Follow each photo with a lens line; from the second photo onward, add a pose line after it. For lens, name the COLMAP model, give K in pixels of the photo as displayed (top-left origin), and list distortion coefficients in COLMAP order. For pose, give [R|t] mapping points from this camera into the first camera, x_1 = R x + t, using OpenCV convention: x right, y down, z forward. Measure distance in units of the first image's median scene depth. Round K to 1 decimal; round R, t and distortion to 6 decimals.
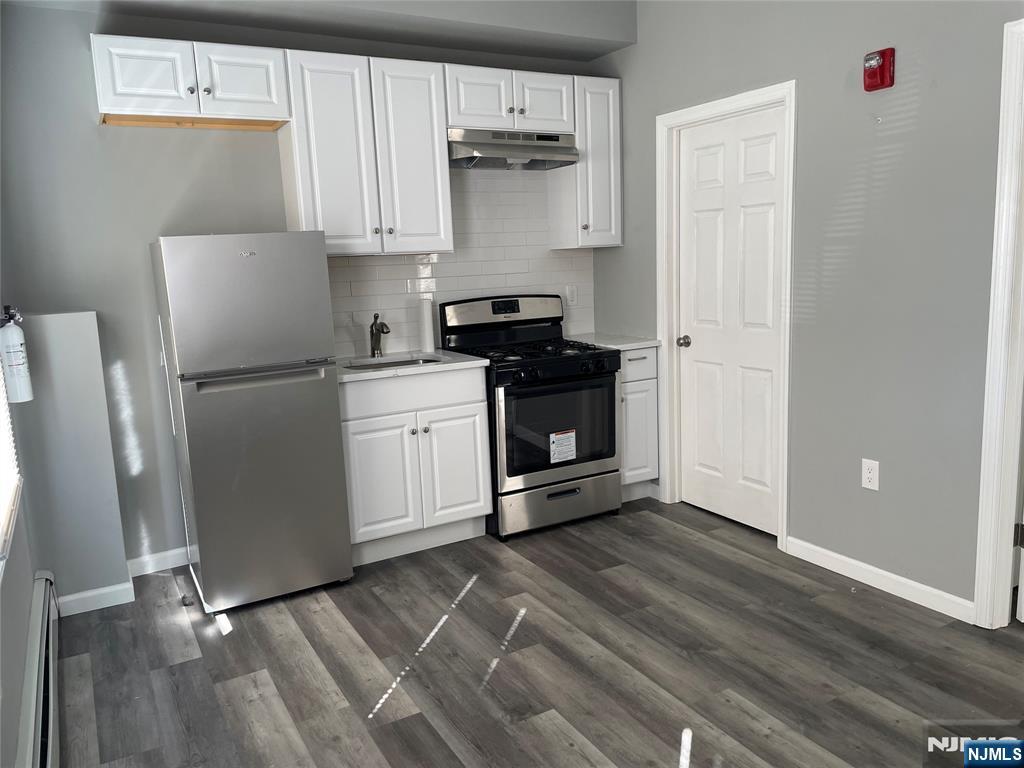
lens RADIAL K [[778.6, 0, 516.1], [0, 778.6, 388.7], [0, 0, 1]] dist [0.043340, -0.007808]
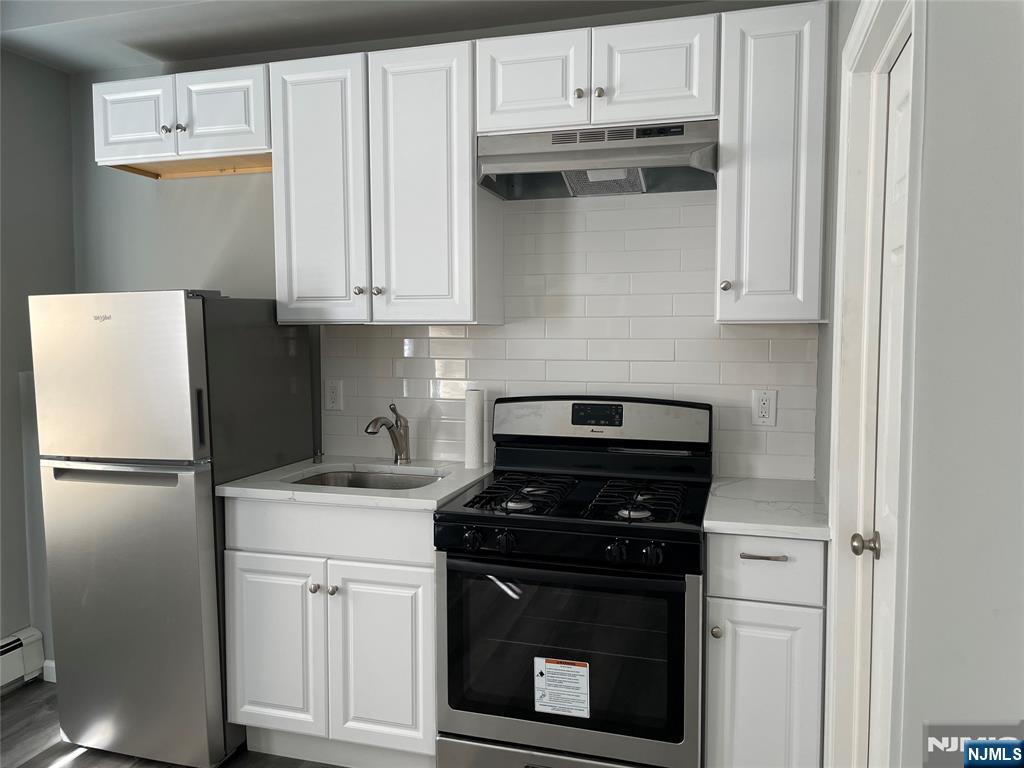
lens RADIAL K [[778.6, 0, 511.5], [0, 778.6, 377.0], [0, 0, 1]] dist [0.043340, -0.007808]
pose [[0.693191, 0.089415, -0.715186, 0.401668], [-0.147257, 0.988914, -0.019091, -0.121720], [0.705551, 0.118550, 0.698673, 0.566803]]
